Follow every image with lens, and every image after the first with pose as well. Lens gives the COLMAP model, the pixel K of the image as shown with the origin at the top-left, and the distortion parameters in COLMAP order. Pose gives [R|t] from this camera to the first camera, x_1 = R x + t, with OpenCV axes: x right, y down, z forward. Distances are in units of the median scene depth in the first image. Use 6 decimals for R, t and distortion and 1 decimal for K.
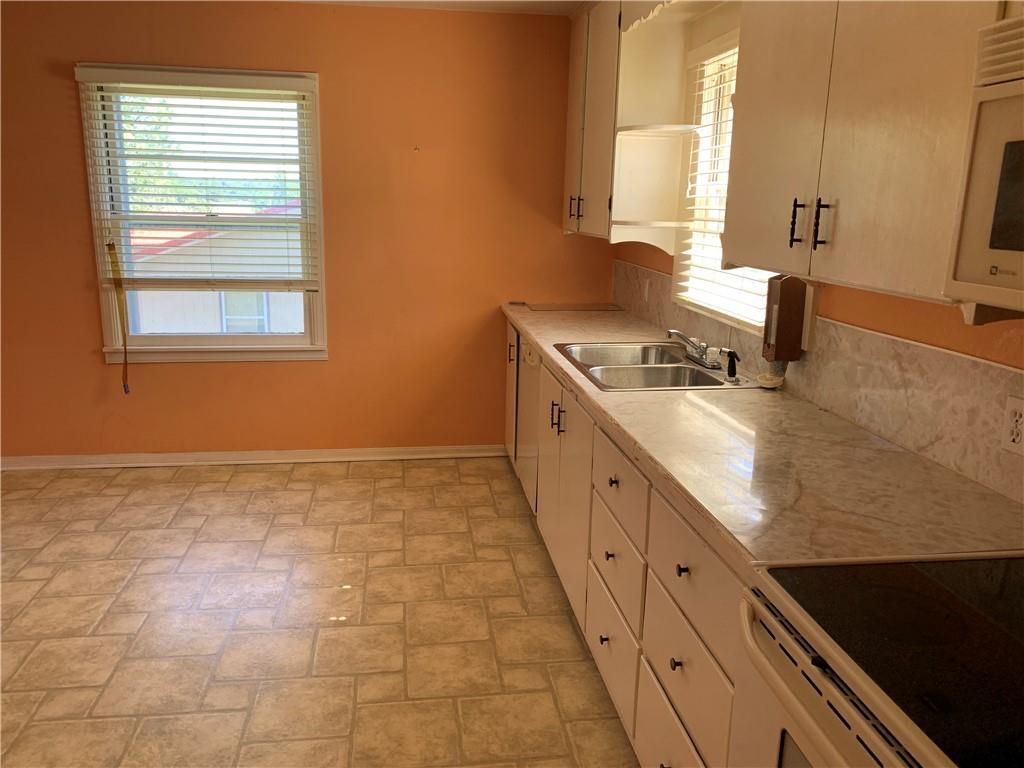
lens RADIAL K [[766.6, 0, 511.3], [0, 766.6, 381.0], [0, 0, 1]] dist [0.018316, -0.035067]
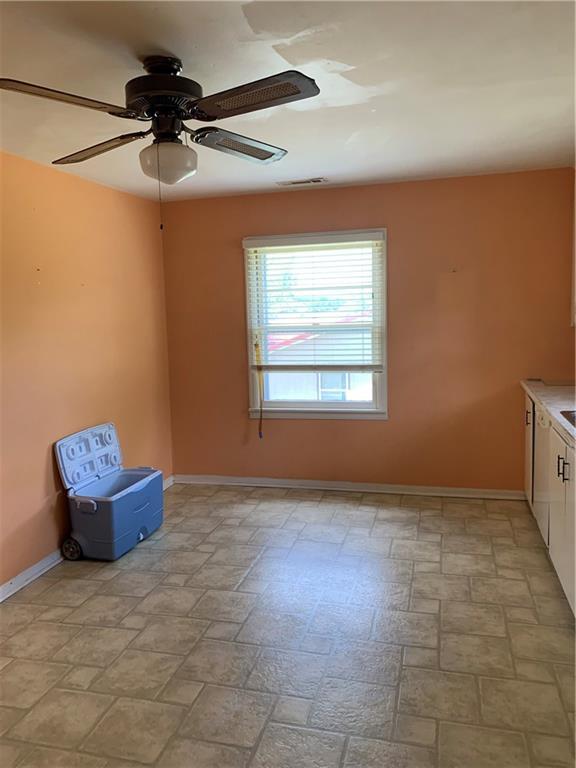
lens RADIAL K [[582.4, 0, 295.3], [0, 582.4, 374.6], [0, 0, 1]] dist [0.006043, 0.005023]
pose [[0.922442, -0.006642, -0.386079, 0.026755], [-0.036356, 0.993917, -0.103961, 0.009941], [0.384421, 0.109934, 0.916589, -0.089997]]
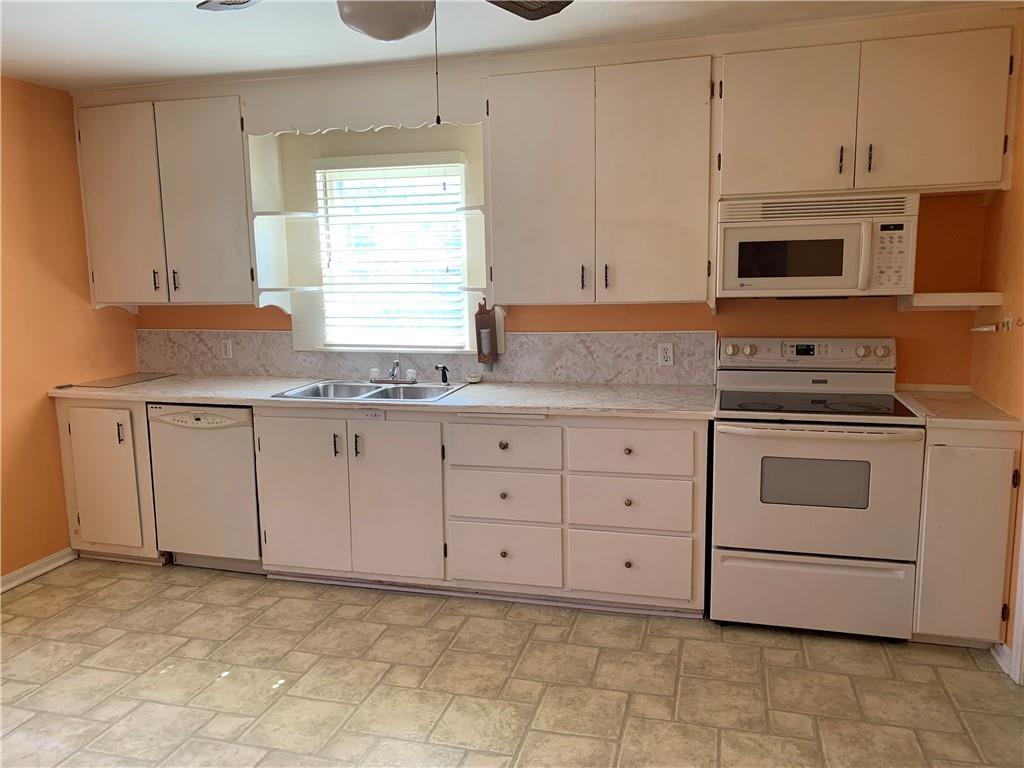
lens RADIAL K [[766.6, 0, 492.0], [0, 766.6, 382.5], [0, 0, 1]] dist [0.018316, -0.035067]
pose [[0.418245, -0.158531, 0.894393, -0.968442], [0.233507, 0.970325, 0.062796, -0.074751], [-0.877807, 0.182583, 0.442852, 0.239048]]
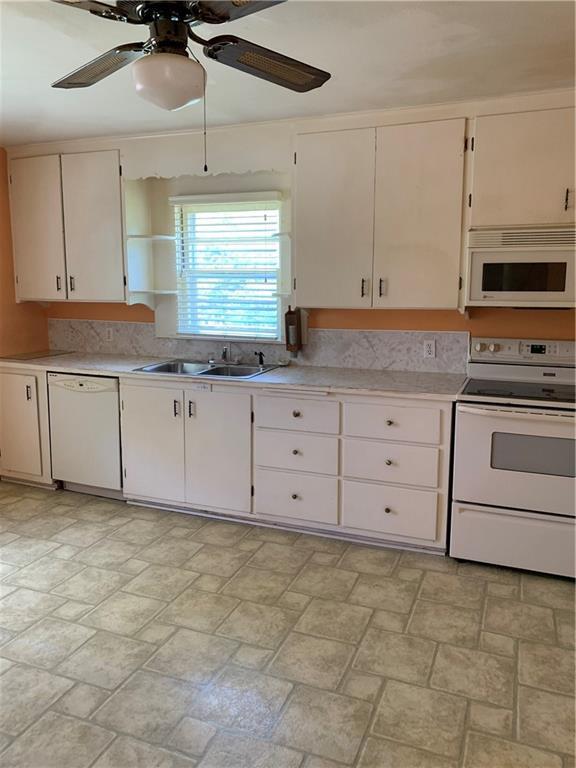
lens RADIAL K [[574.9, 0, 280.2], [0, 574.9, 364.0], [0, 0, 1]] dist [0.018316, -0.035067]
pose [[0.512896, -0.141276, 0.846746, -0.911708], [0.204034, 0.978162, 0.039613, -0.054579], [-0.833851, 0.152448, 0.530521, 0.153402]]
